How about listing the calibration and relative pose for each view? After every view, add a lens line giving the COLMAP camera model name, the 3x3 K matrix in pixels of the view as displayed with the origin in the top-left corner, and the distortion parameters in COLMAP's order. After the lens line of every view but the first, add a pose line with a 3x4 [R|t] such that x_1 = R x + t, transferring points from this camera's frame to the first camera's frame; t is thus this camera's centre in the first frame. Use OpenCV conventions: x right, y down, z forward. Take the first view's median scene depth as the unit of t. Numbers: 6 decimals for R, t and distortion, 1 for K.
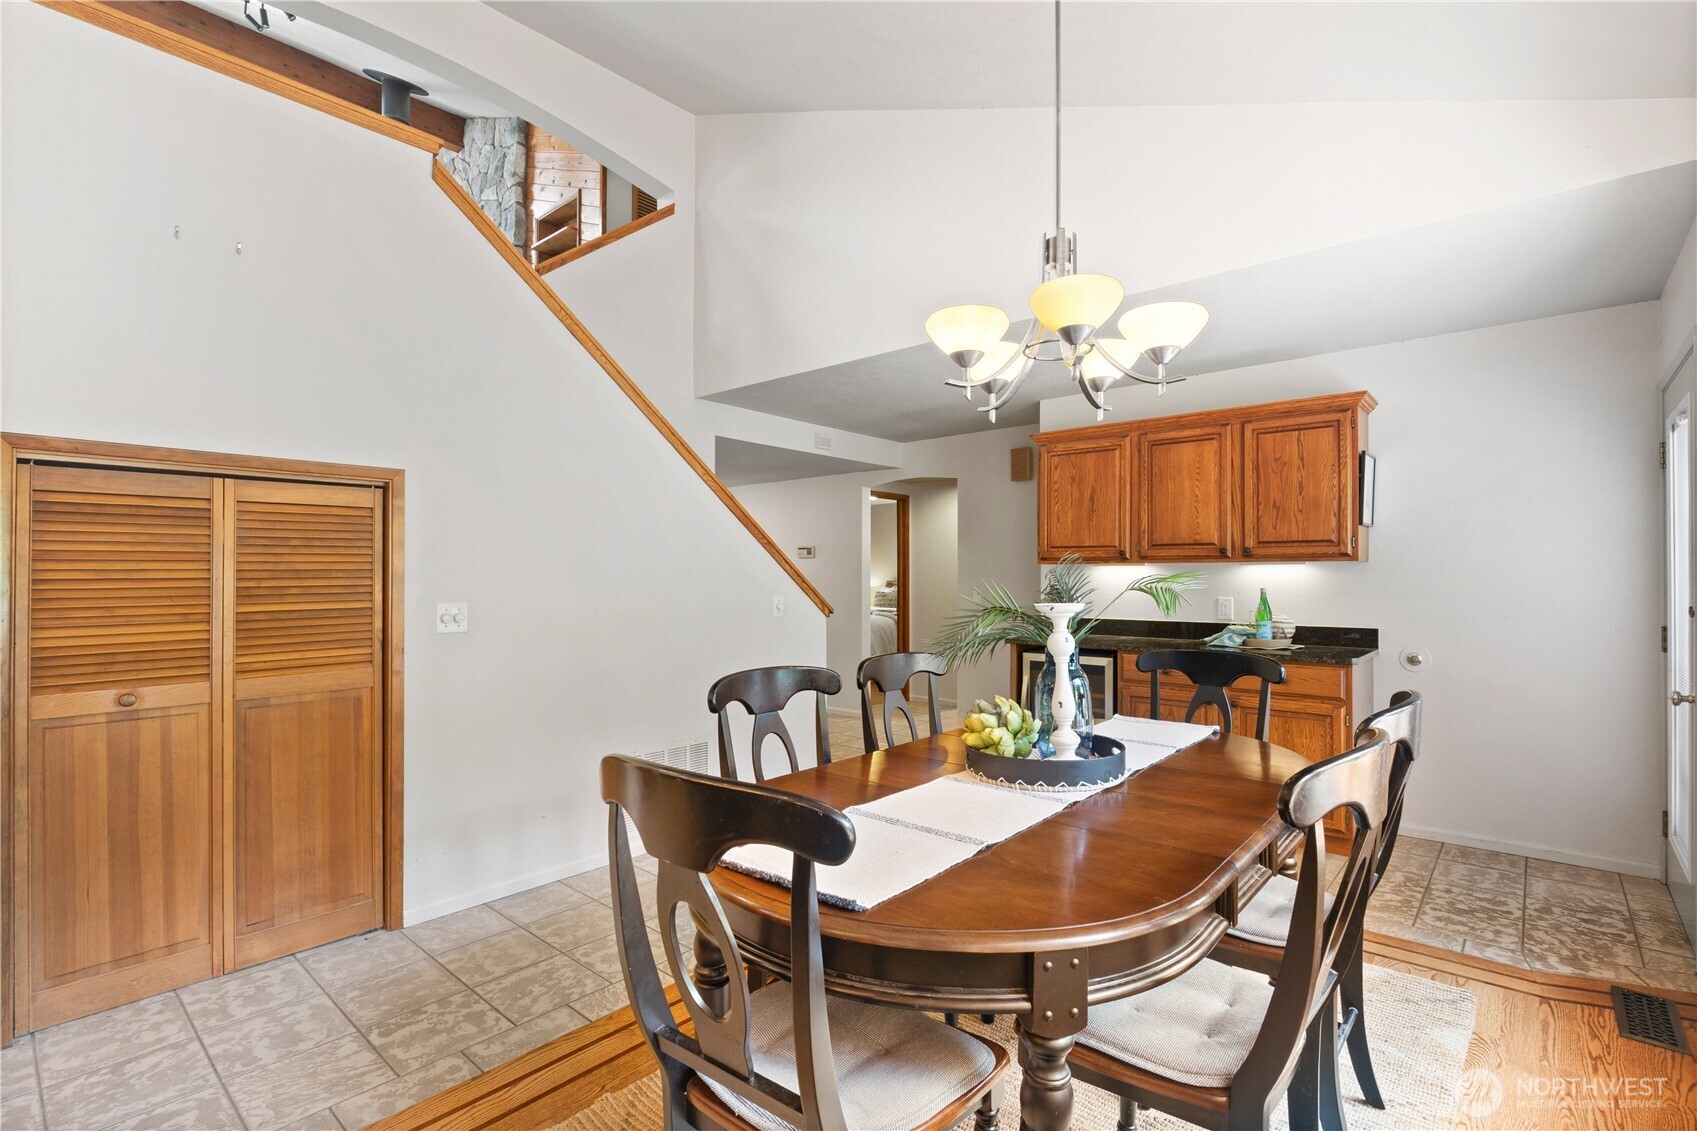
lens RADIAL K [[792.2, 0, 851.5], [0, 792.2, 574.4], [0, 0, 1]] dist [-0.005151, -0.001200]
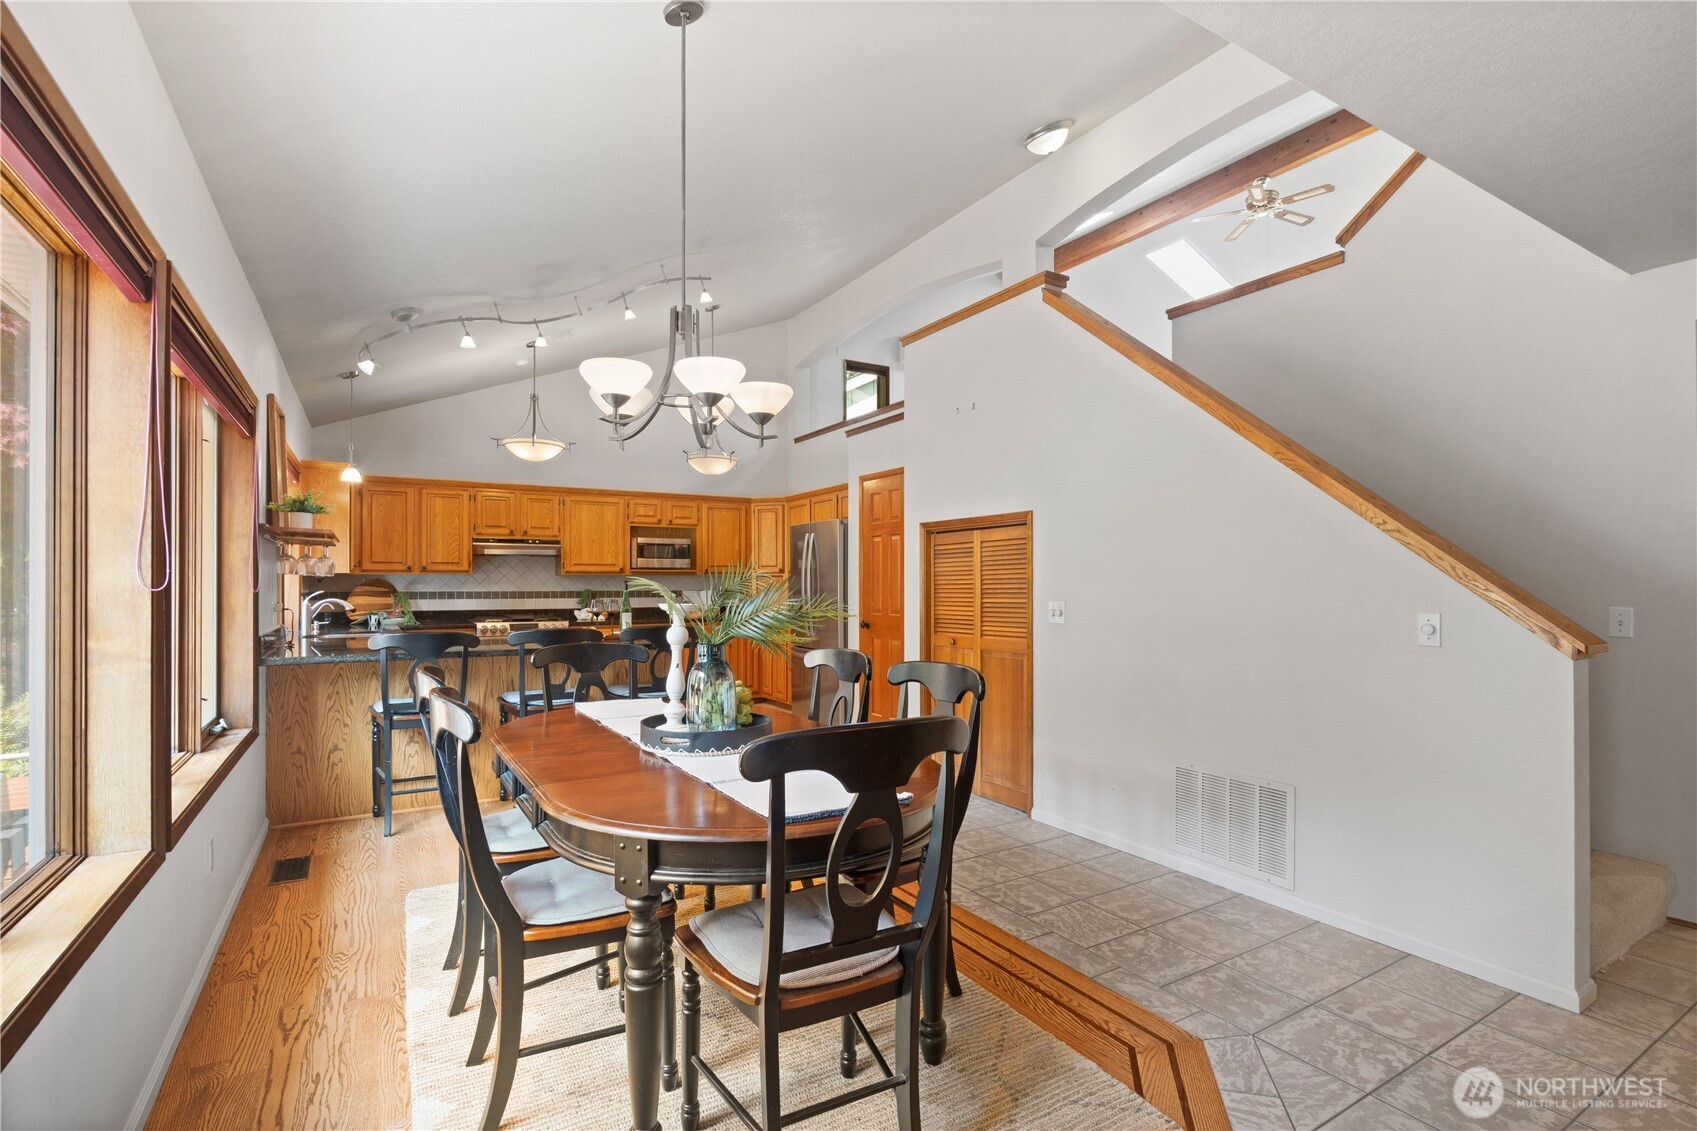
lens RADIAL K [[792.2, 0, 851.5], [0, 792.2, 574.4], [0, 0, 1]] dist [-0.005151, -0.001200]
pose [[-0.298823, -0.009273, -0.954264, 0.679631], [0.005166, 0.999922, -0.011335, 0.001946], [0.954295, -0.008317, -0.298752, 0.796857]]
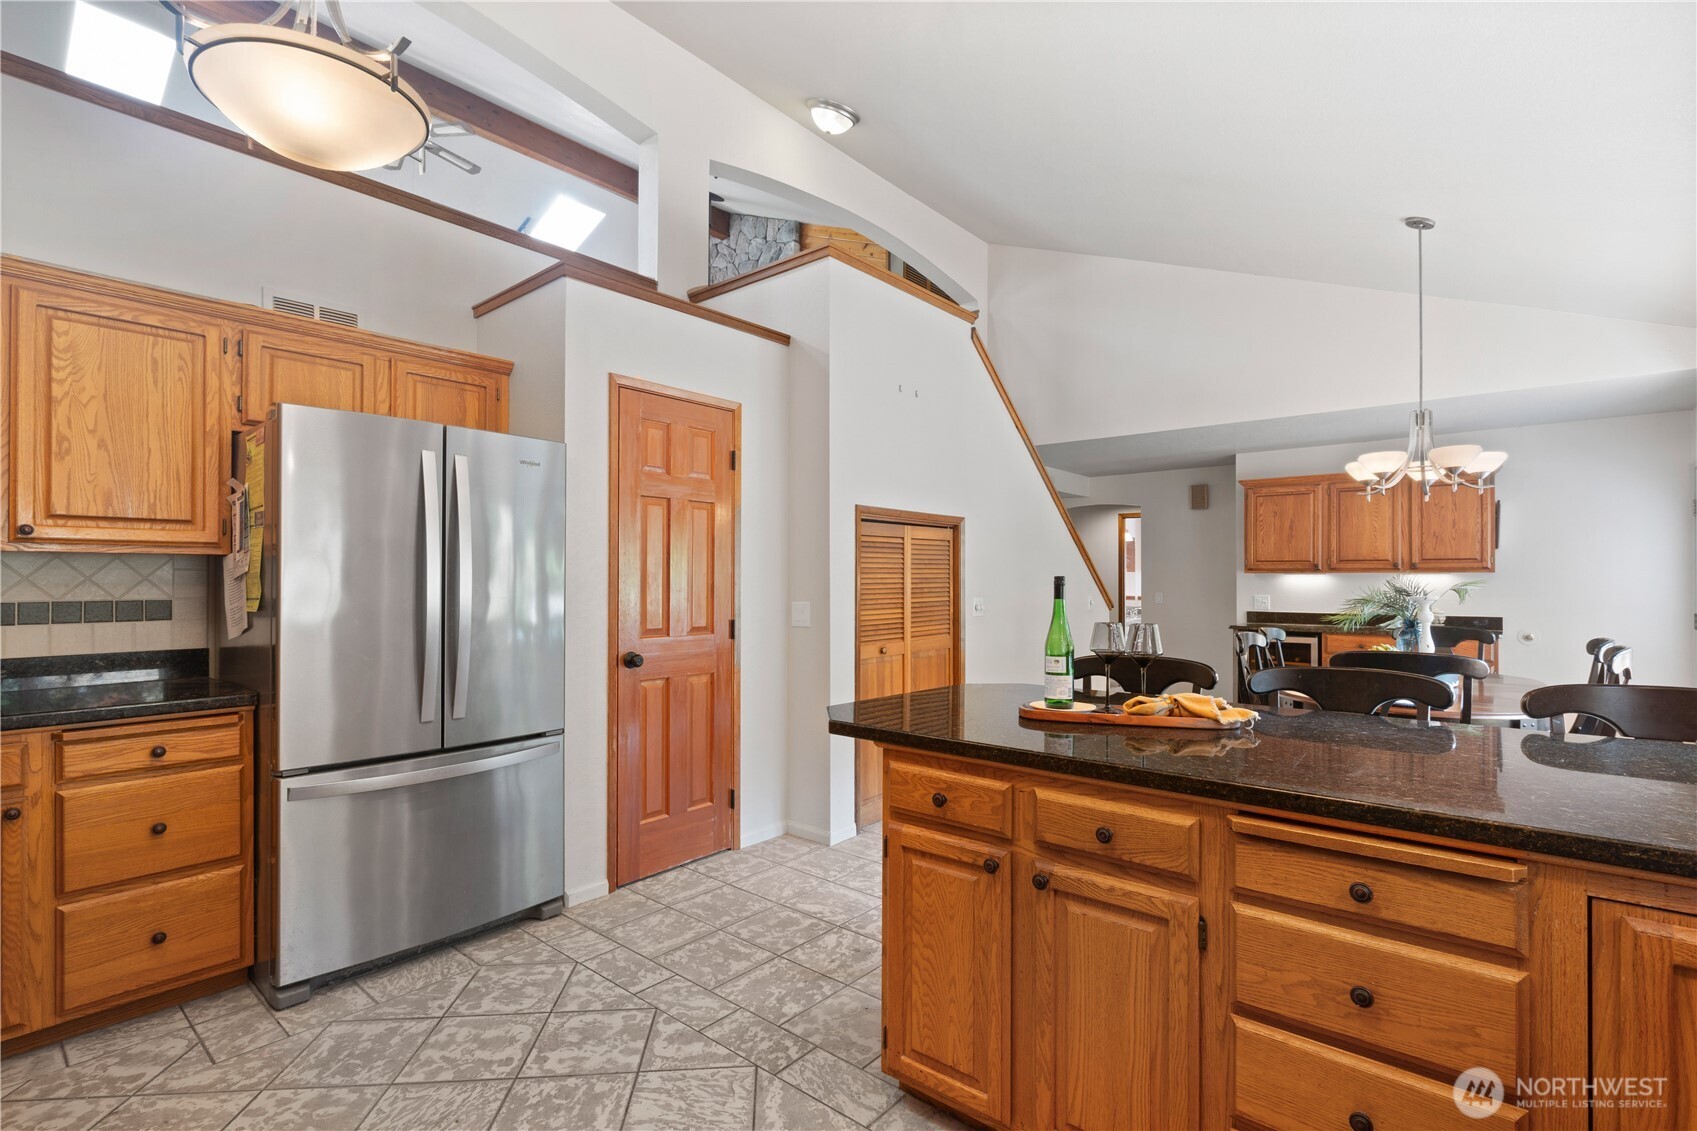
lens RADIAL K [[787.7, 0, 857.5], [0, 787.7, 576.9], [0, 0, 1]] dist [-0.001160, -0.000209]
pose [[0.999625, 0.002208, 0.027302, -0.586194], [-0.002173, 0.999997, -0.001332, -0.003342], [-0.027305, 0.001272, 0.999626, -0.451718]]
